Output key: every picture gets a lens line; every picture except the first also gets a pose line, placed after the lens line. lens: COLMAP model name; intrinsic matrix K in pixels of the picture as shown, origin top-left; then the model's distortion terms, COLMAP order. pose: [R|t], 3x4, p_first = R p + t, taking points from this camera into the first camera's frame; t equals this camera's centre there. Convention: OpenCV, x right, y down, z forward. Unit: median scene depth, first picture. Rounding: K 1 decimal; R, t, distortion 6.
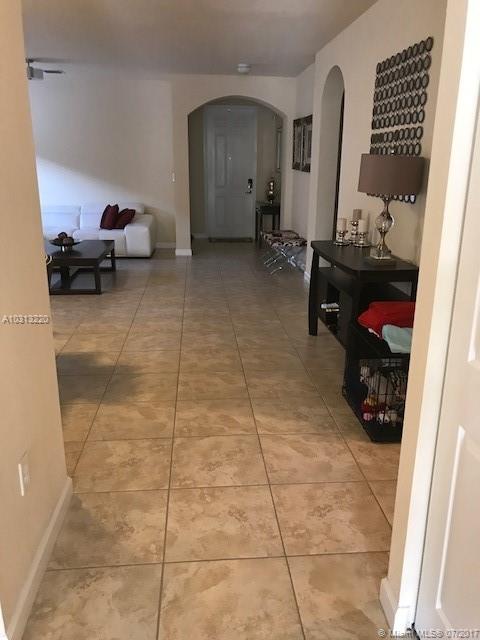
lens RADIAL K [[529.1, 0, 238.8], [0, 529.1, 321.1], [0, 0, 1]] dist [0.016560, 0.009961]
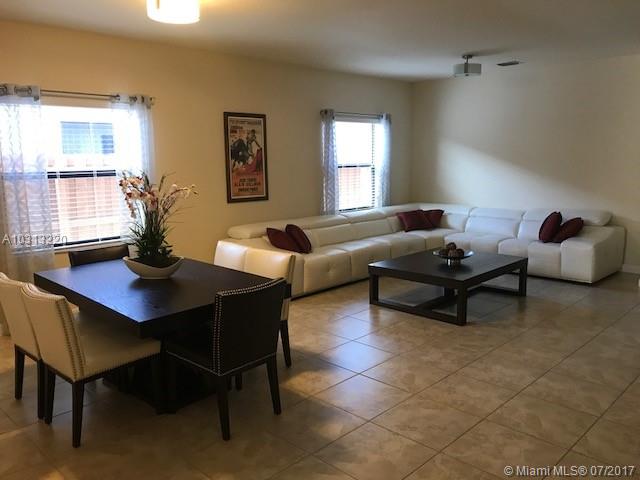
lens RADIAL K [[529.1, 0, 319.9], [0, 529.1, 235.5], [0, 0, 1]] dist [0.016560, 0.009961]
pose [[0.653460, 0.089959, -0.751596, 0.153983], [-0.198380, 0.978561, -0.055352, -0.083029], [0.730504, 0.185272, 0.657297, 0.263725]]
